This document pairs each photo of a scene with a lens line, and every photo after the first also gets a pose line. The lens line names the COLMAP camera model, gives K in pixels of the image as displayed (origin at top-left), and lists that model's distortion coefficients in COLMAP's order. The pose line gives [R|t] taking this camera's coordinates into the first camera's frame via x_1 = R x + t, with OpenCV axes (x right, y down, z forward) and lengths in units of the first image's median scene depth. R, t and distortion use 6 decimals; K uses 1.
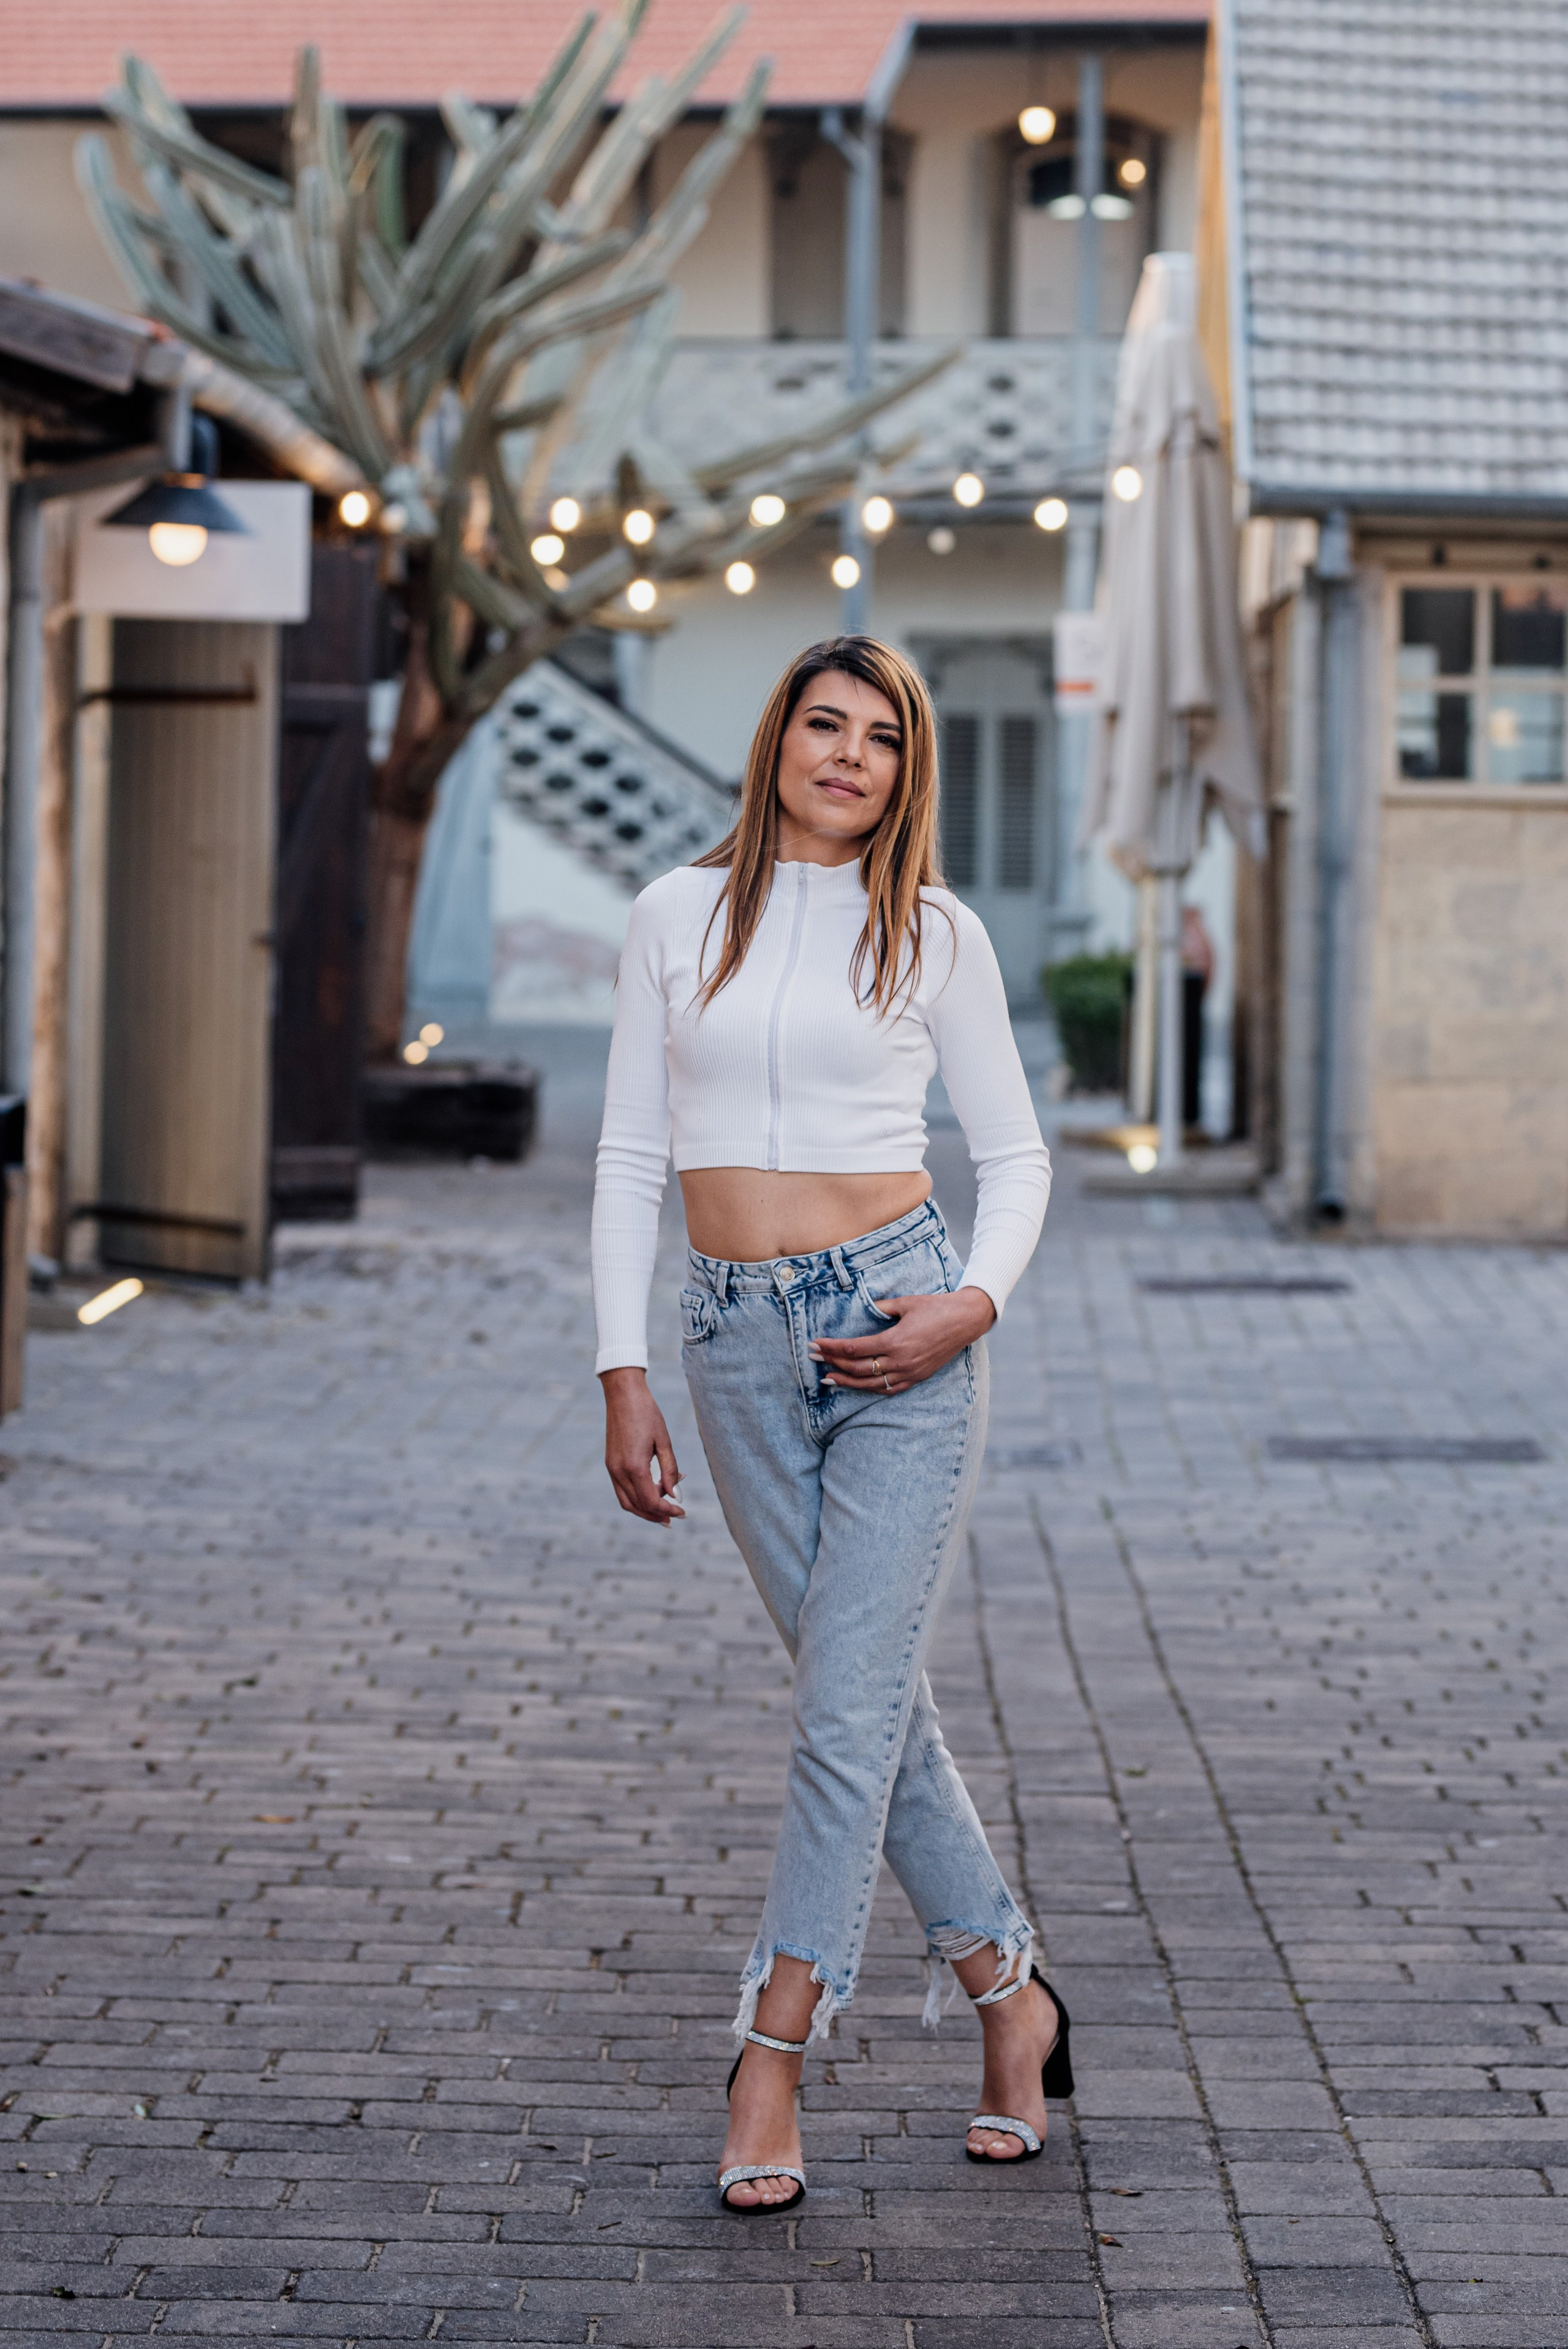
lens RADIAL K [[8230.7, 0, 784.0], [0, 8230.7, 1174.5], [0, 0, 1]] dist [-0.096552, 0.502072]
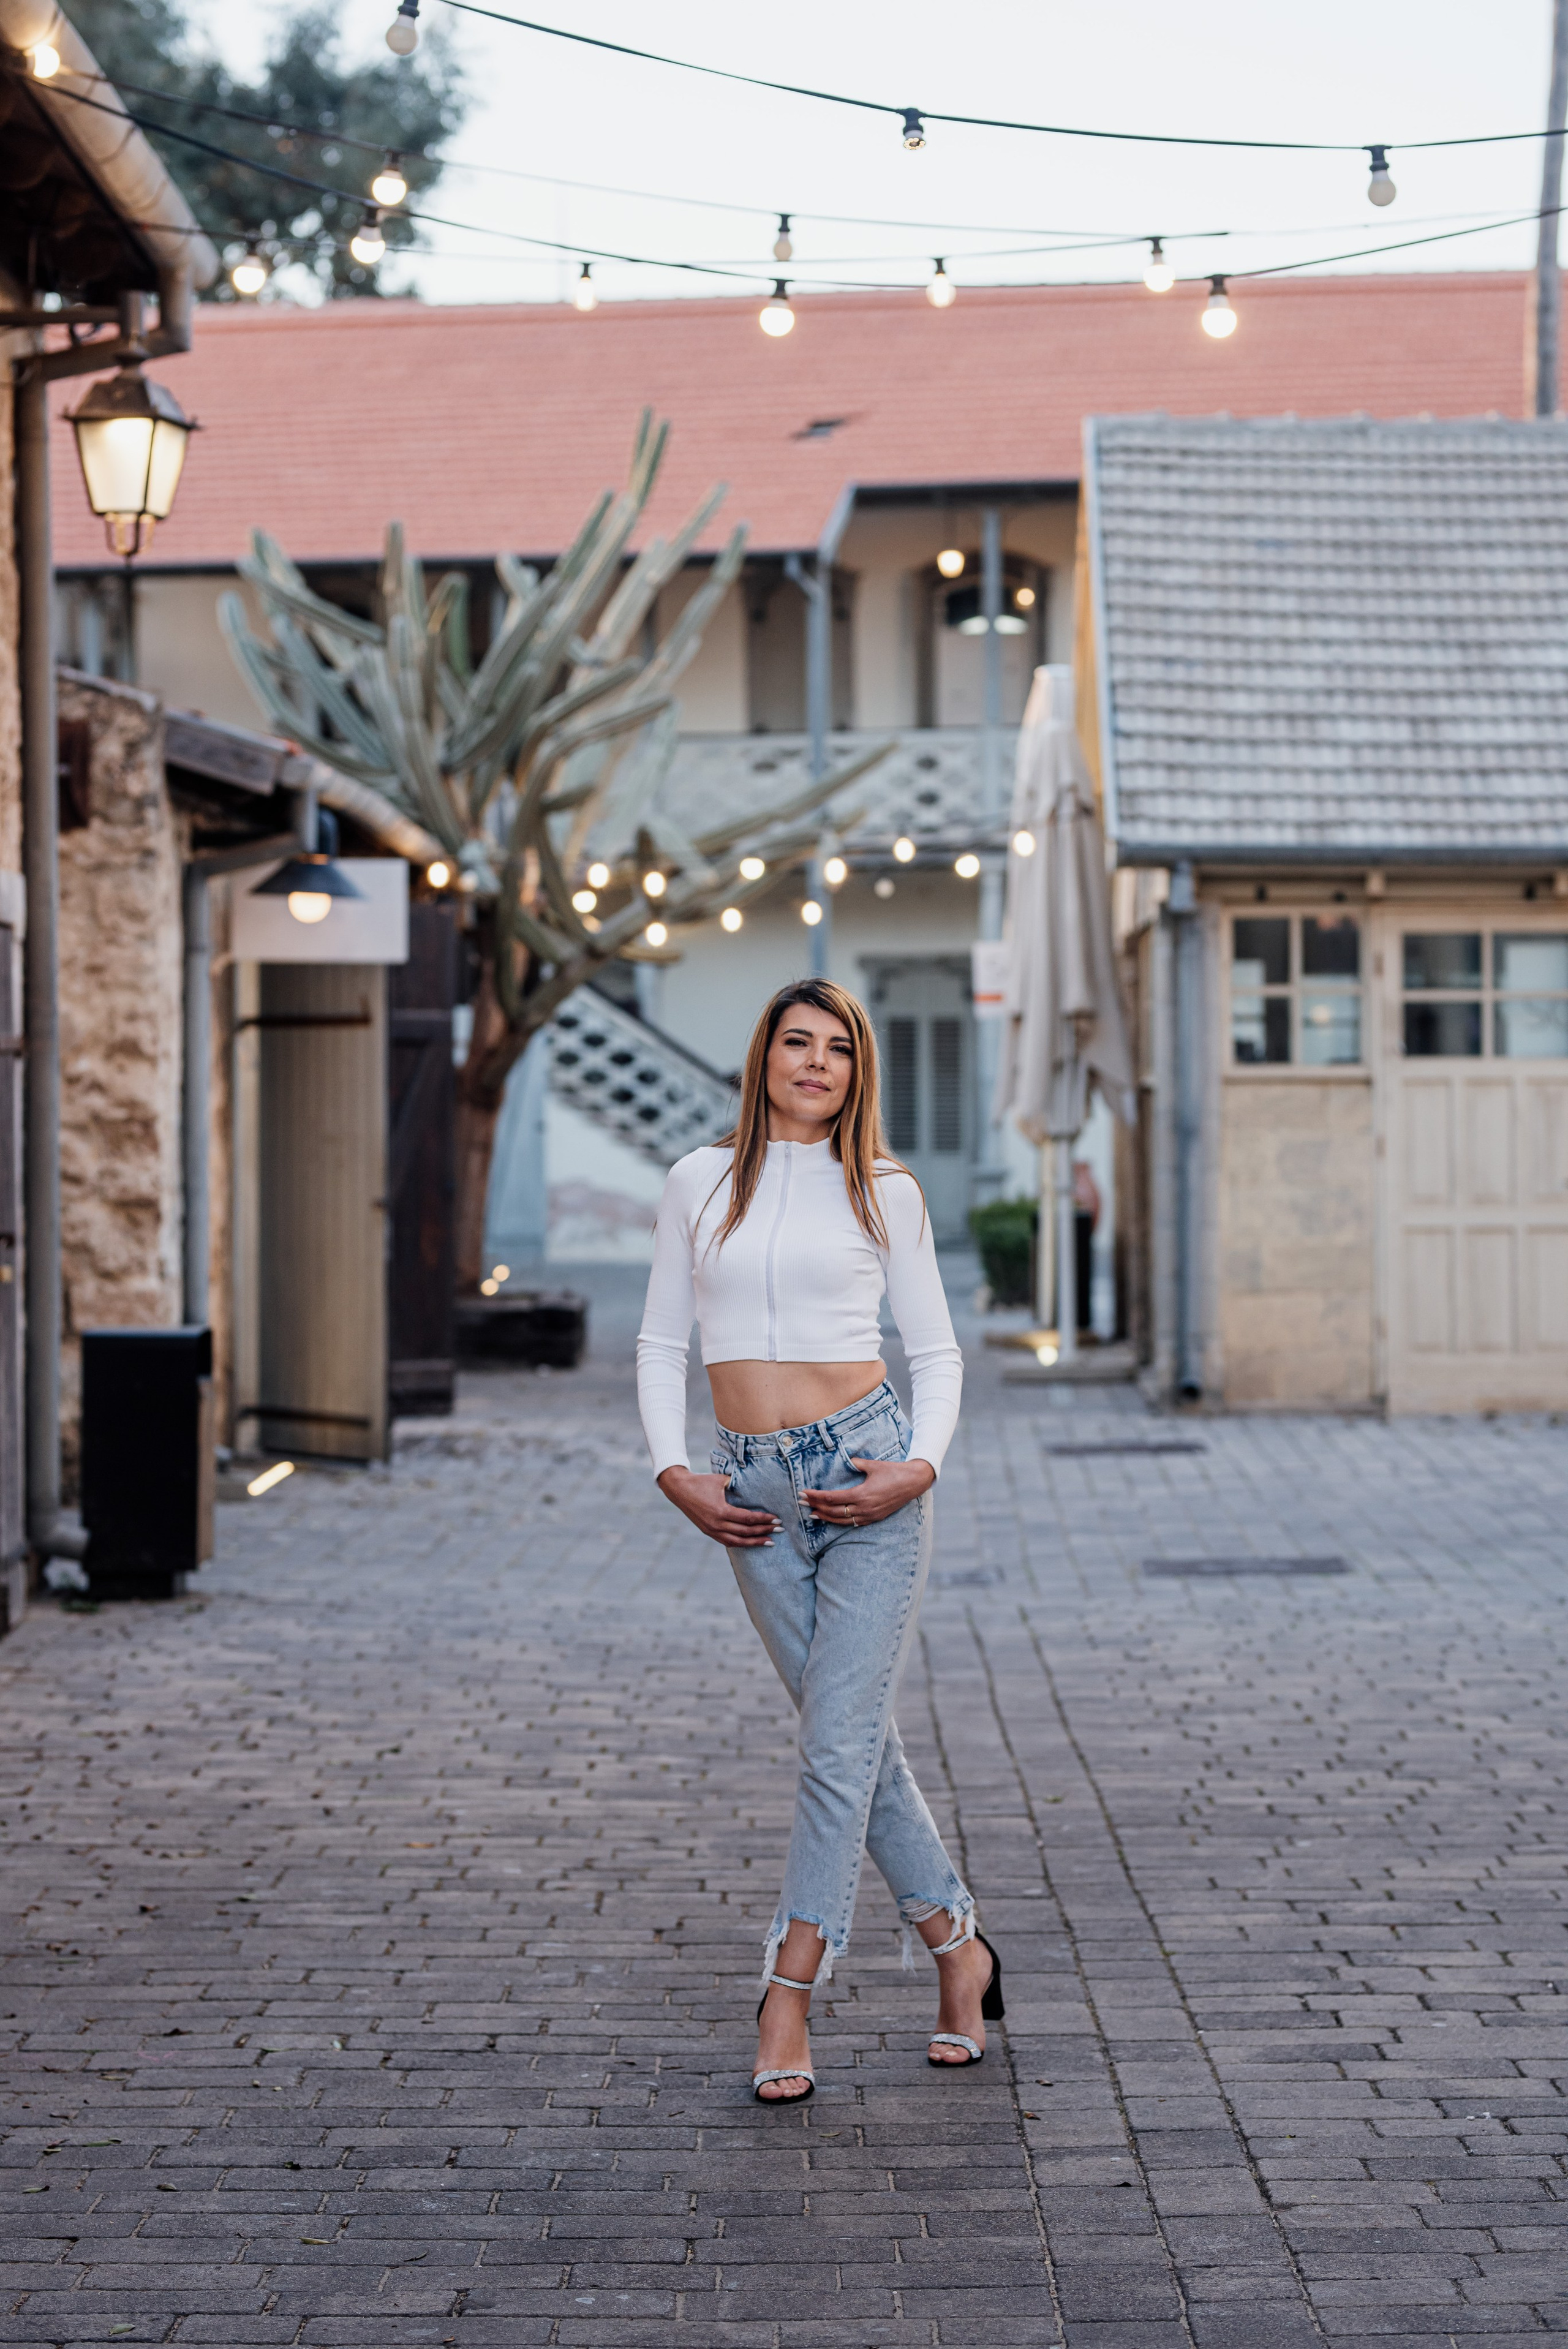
lens RADIAL K [[8230.7, 0, 784.0], [0, 8230.7, 1174.5], [0, 0, 1]] dist [-0.096552, 0.502072]
pose [[0.999751, -0.021324, 0.006579, -0.006752], [0.021504, 0.999358, -0.028647, 0.006122], [-0.005964, 0.028782, 0.999568, -0.324583]]
